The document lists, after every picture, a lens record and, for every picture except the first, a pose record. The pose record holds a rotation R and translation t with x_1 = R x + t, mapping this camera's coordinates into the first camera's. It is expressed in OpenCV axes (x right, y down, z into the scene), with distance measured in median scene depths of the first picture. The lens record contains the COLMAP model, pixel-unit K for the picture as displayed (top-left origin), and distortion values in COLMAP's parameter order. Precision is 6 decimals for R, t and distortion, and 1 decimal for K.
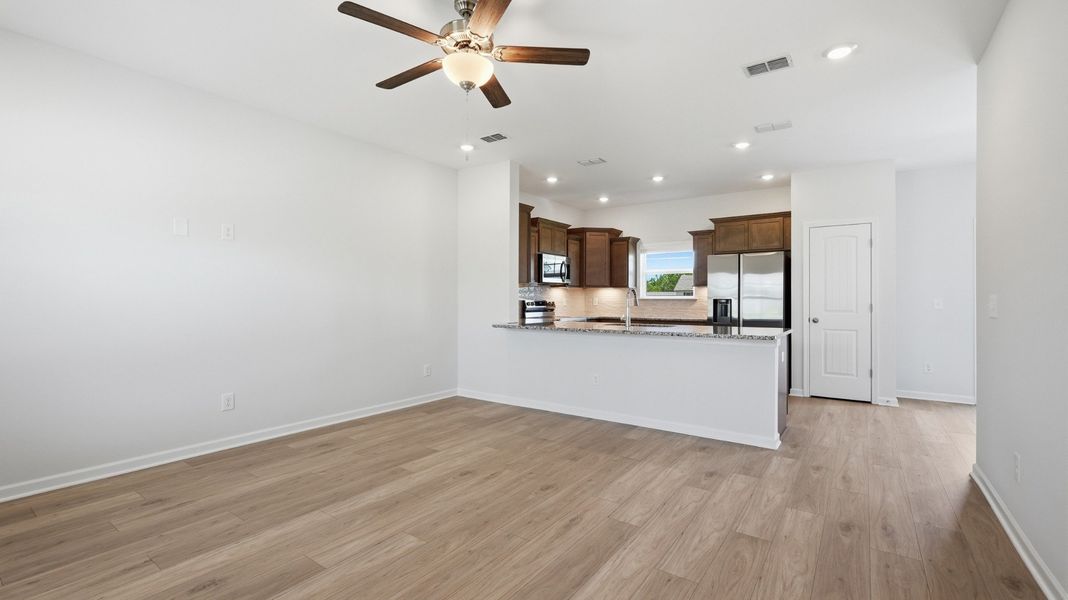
lens RADIAL K [[462.0, 0, 539.7], [0, 462.0, 297.6], [0, 0, 1]] dist [-0.011055, 0.001568]
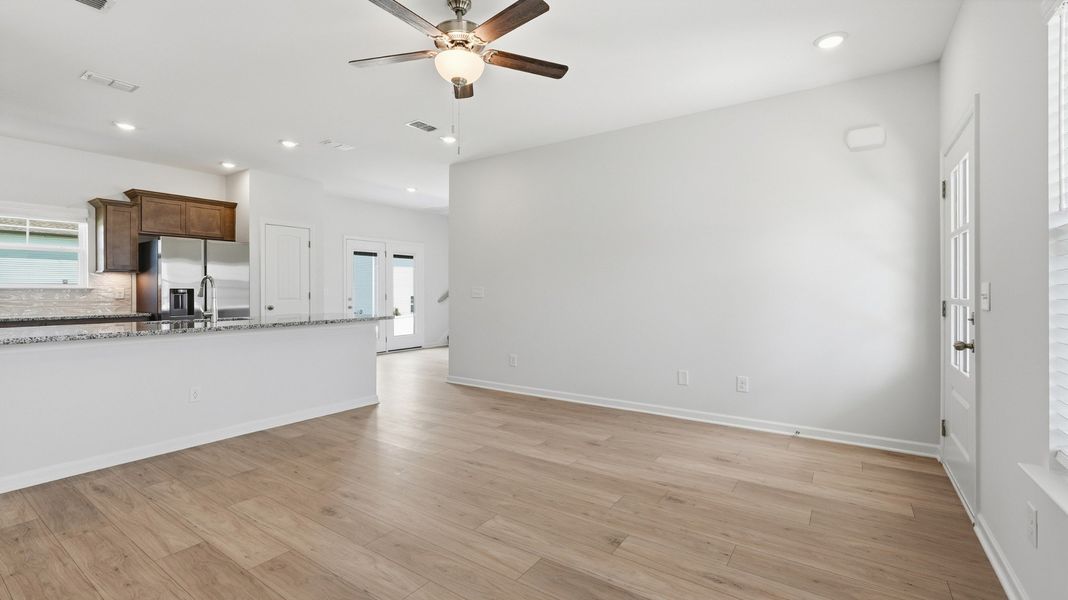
lens RADIAL K [[462.0, 0, 536.4], [0, 462.0, 291.6], [0, 0, 1]] dist [-0.011055, 0.001568]
pose [[-0.014845, -0.007159, 0.999864, -0.802893], [-0.001581, 0.999973, 0.007136, 0.001610], [-0.999889, -0.001475, -0.014856, 0.563086]]
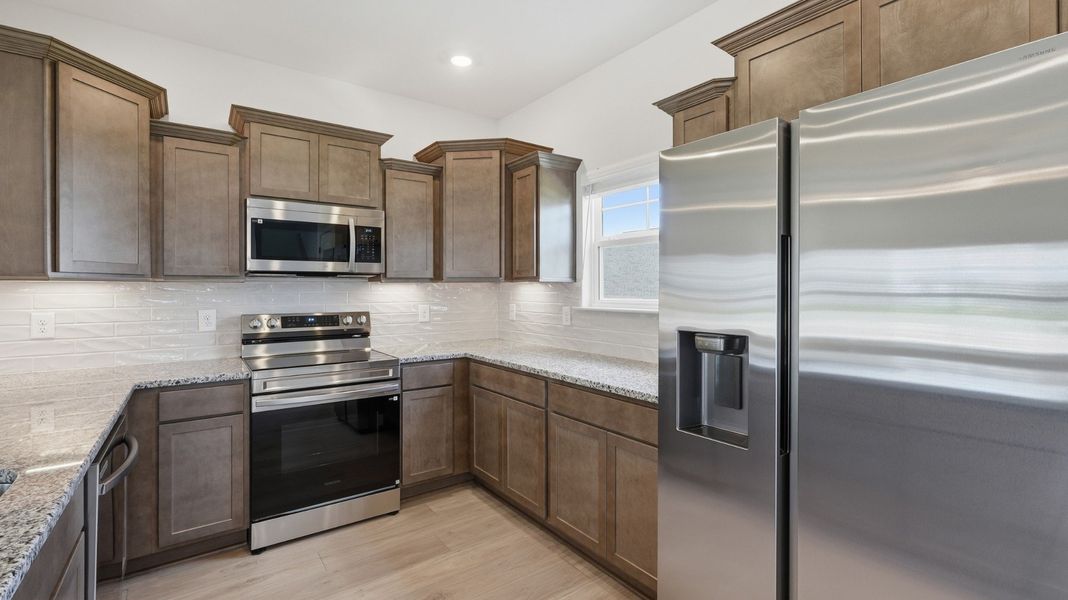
lens RADIAL K [[462.0, 0, 533.7], [0, 462.0, 288.5], [0, 0, 1]] dist [-0.011055, 0.001568]
pose [[0.949261, -0.004712, -0.314453, 0.631835], [0.005030, 0.999987, 0.000200, -0.031414], [0.314448, -0.001772, 0.949273, 1.251806]]
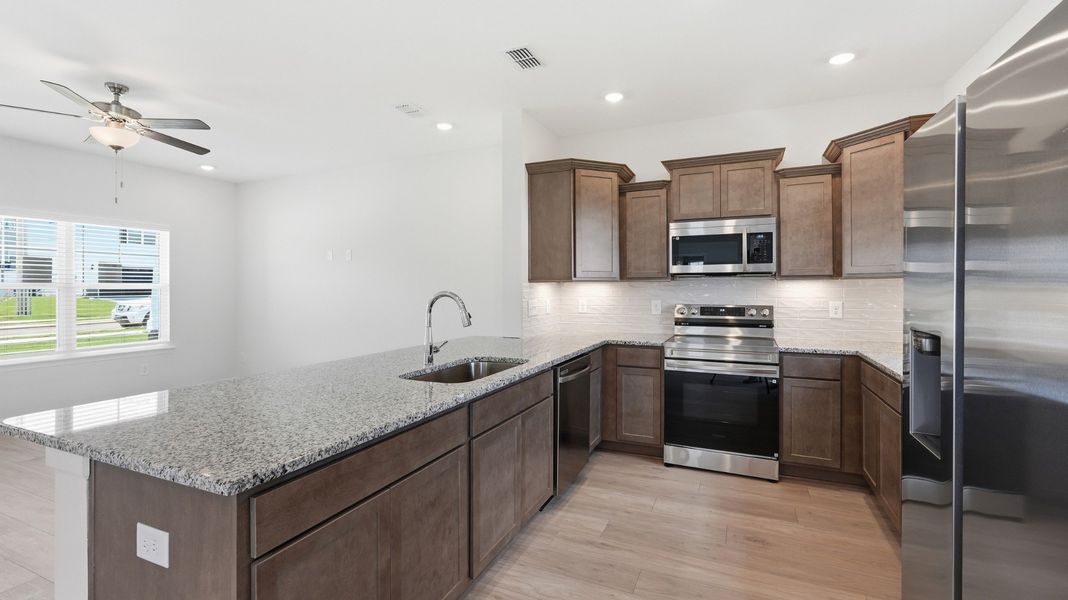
lens RADIAL K [[462.0, 0, 542.5], [0, 462.0, 284.2], [0, 0, 1]] dist [-0.011055, 0.001568]
pose [[0.204018, -0.009050, -0.978925, 0.930449], [0.005622, 0.999952, -0.008073, -0.030128], [0.978951, -0.003856, 0.204059, 1.295108]]
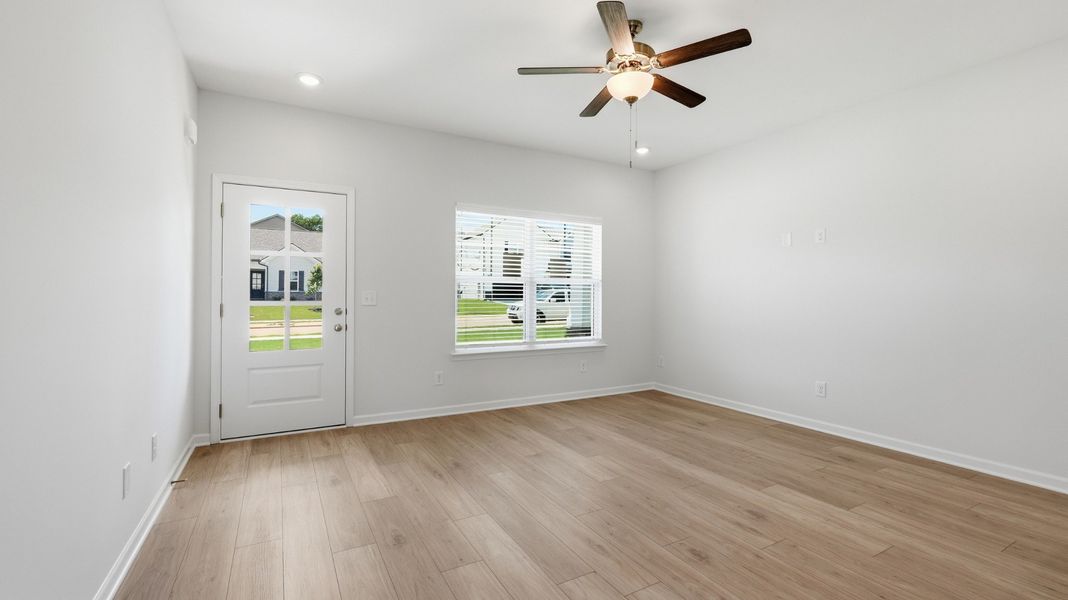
lens RADIAL K [[462.0, 0, 536.6], [0, 462.0, 294.7], [0, 0, 1]] dist [-0.011055, 0.001568]
pose [[-0.431866, -0.003892, -0.901929, 0.615627], [-0.002533, 0.999992, -0.003103, 0.003696], [0.901934, 0.000944, -0.431873, 0.852809]]
